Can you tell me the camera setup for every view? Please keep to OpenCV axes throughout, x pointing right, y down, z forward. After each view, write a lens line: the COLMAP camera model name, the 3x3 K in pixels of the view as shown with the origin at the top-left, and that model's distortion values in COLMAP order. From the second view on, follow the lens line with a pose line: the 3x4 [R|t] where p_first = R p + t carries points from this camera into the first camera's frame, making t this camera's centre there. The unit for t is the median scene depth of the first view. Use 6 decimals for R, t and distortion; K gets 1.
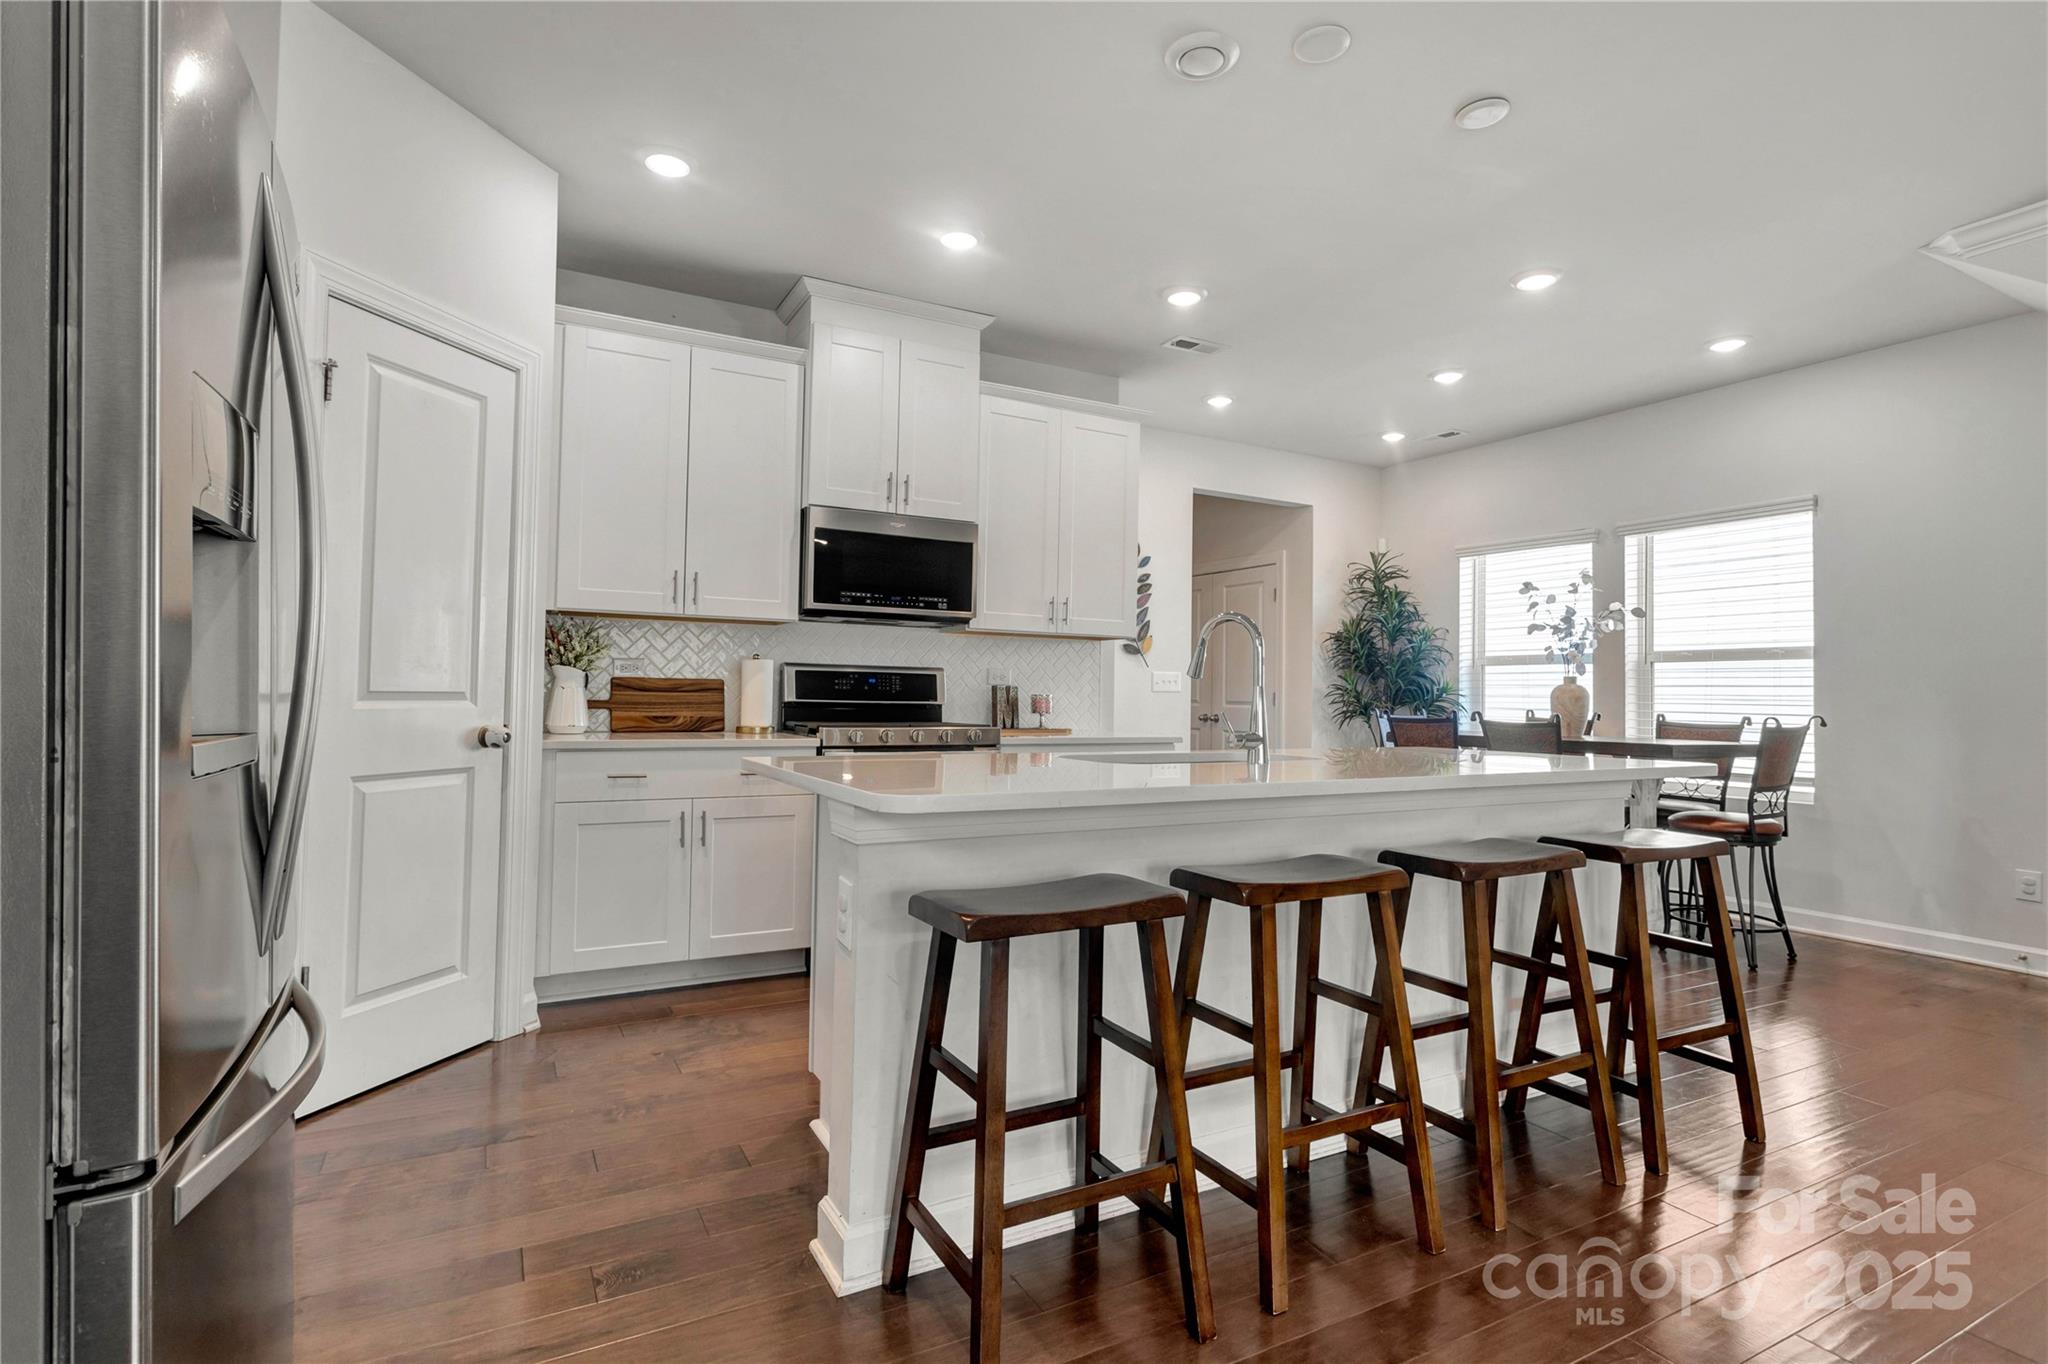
lens RADIAL K [[990.0, 0, 1007.0], [0, 990.0, 688.4], [0, 0, 1]] dist [0.001755, -0.000433]
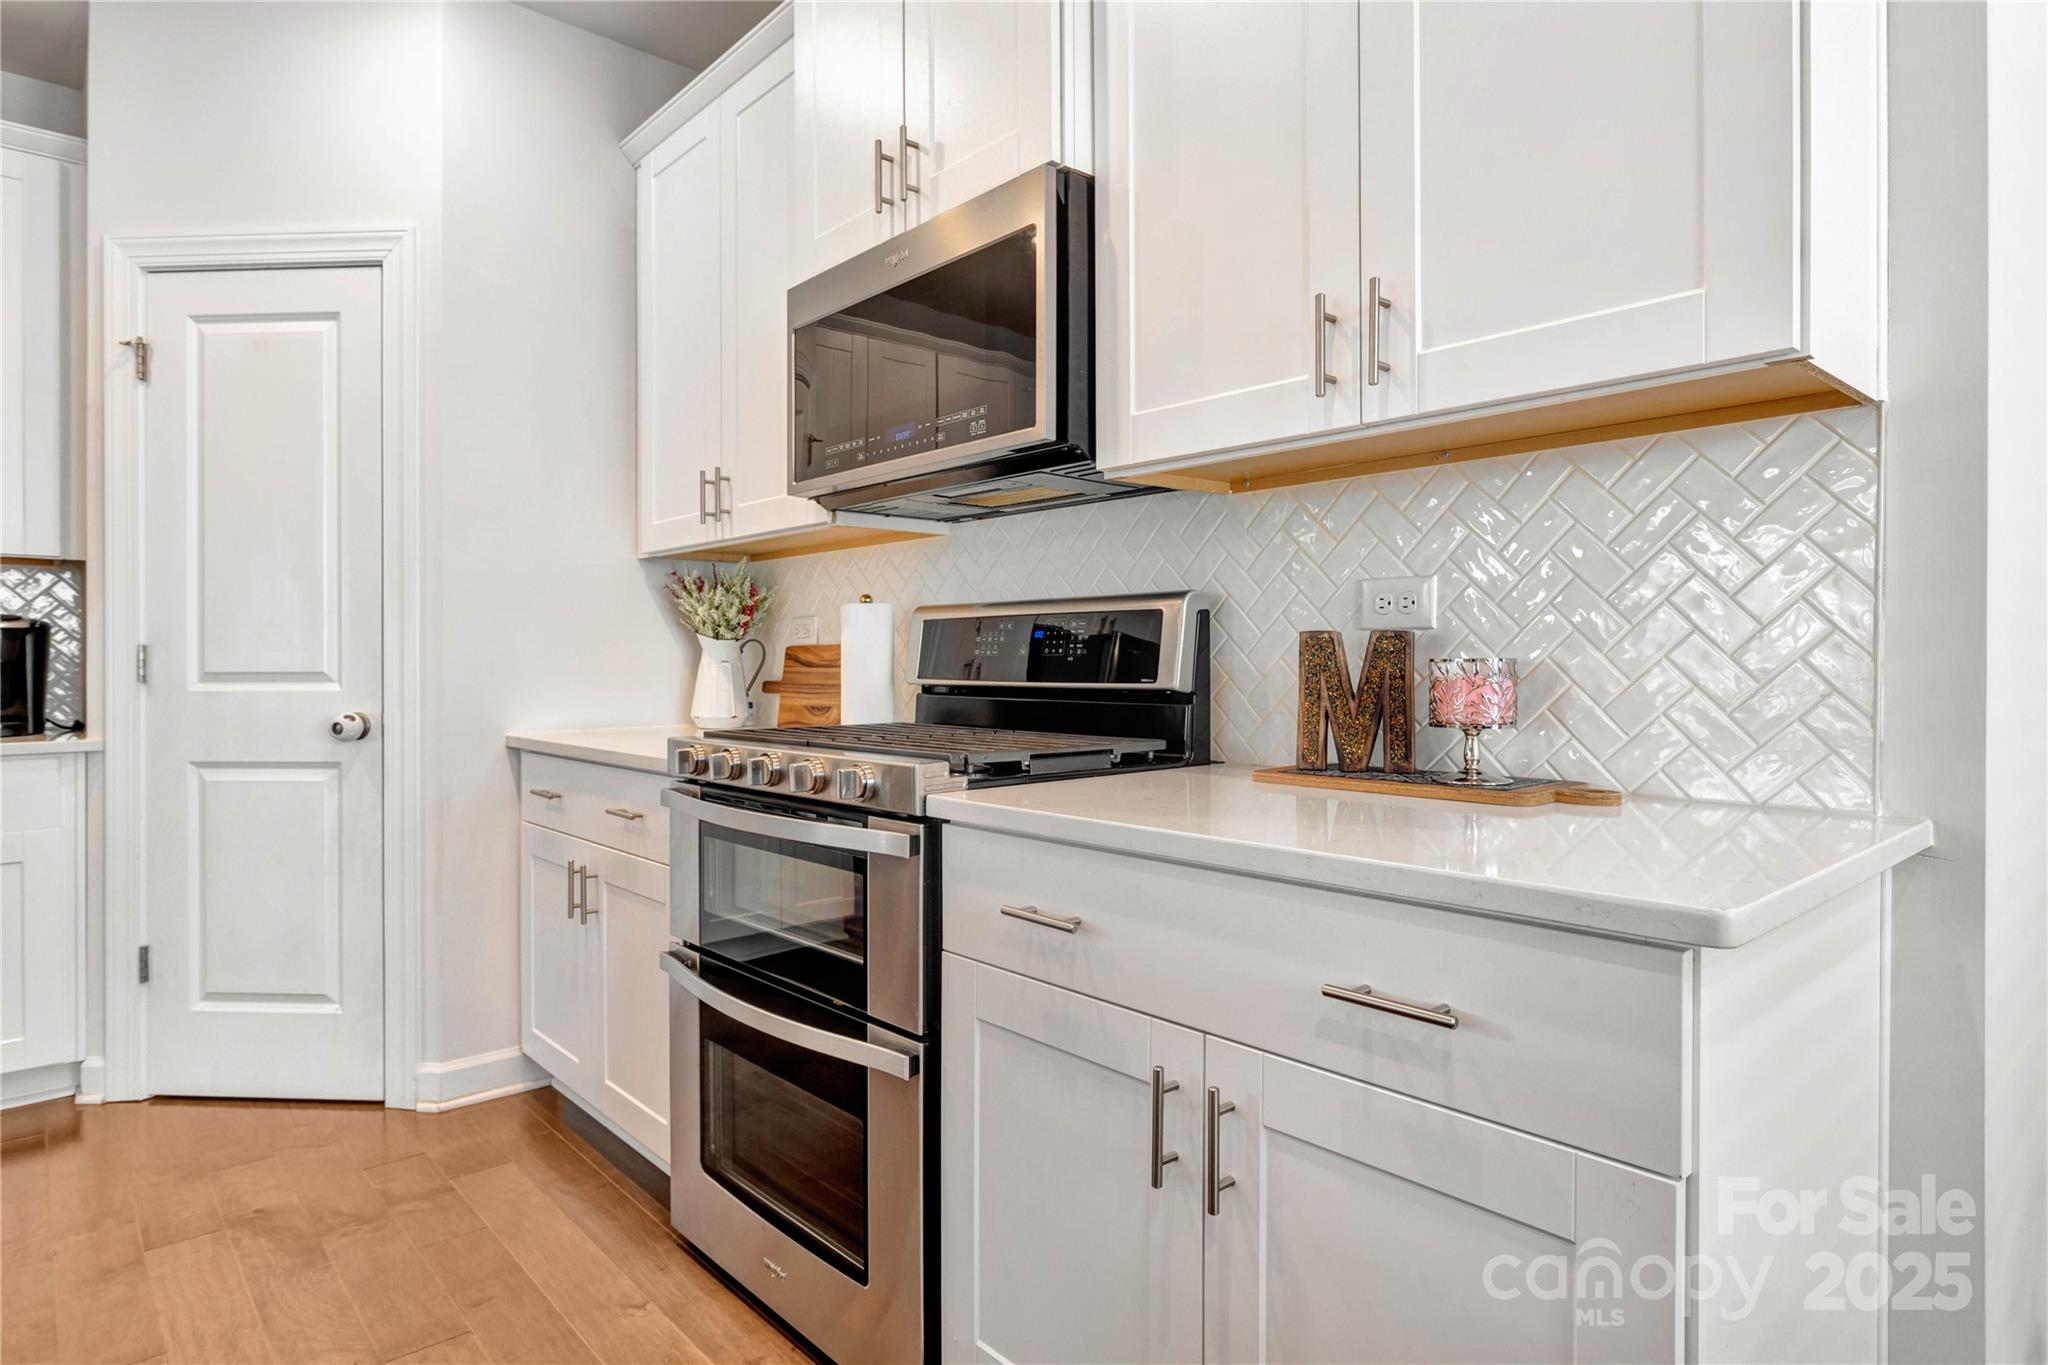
lens RADIAL K [[1126.1, 0, 1011.2], [0, 1126.1, 672.8], [0, 0, 1]] dist [-0.001282, 0.000280]
pose [[0.231739, -0.008547, -0.972740, 0.353219], [0.015731, 0.999864, -0.005037, 0.012417], [0.972651, -0.014135, 0.231842, 0.922776]]
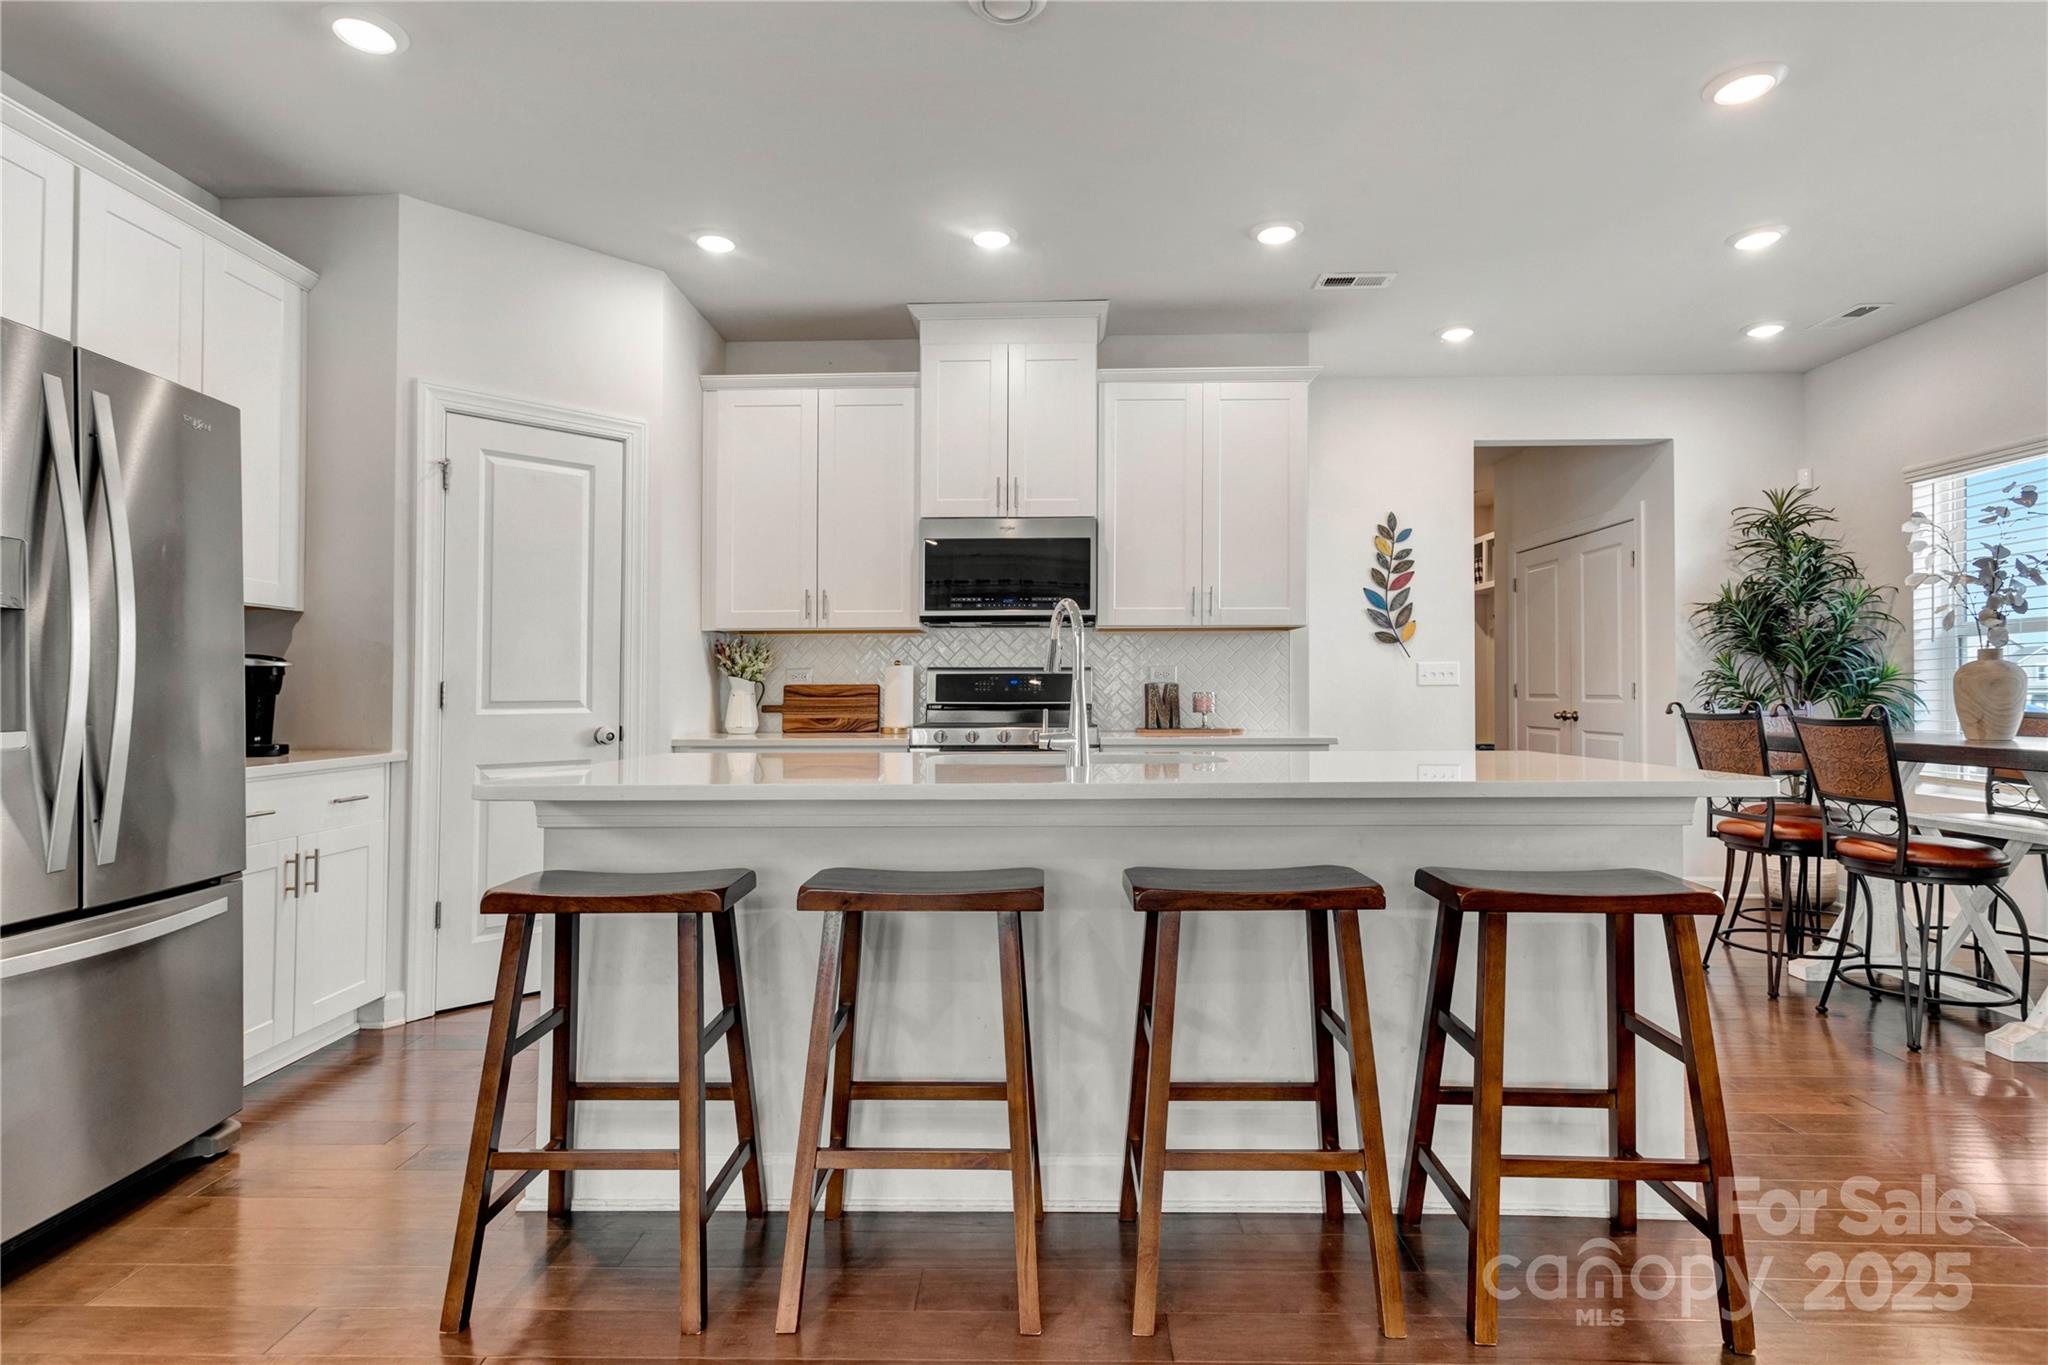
lens RADIAL K [[990.0, 0, 1007.0], [0, 990.0, 697.1], [0, 0, 1]] dist [0.001755, -0.000433]
pose [[0.868584, -0.018649, -0.495191, 0.383600], [0.022075, 0.999756, 0.001069, 0.006823], [0.495050, -0.011860, 0.868783, 0.113280]]
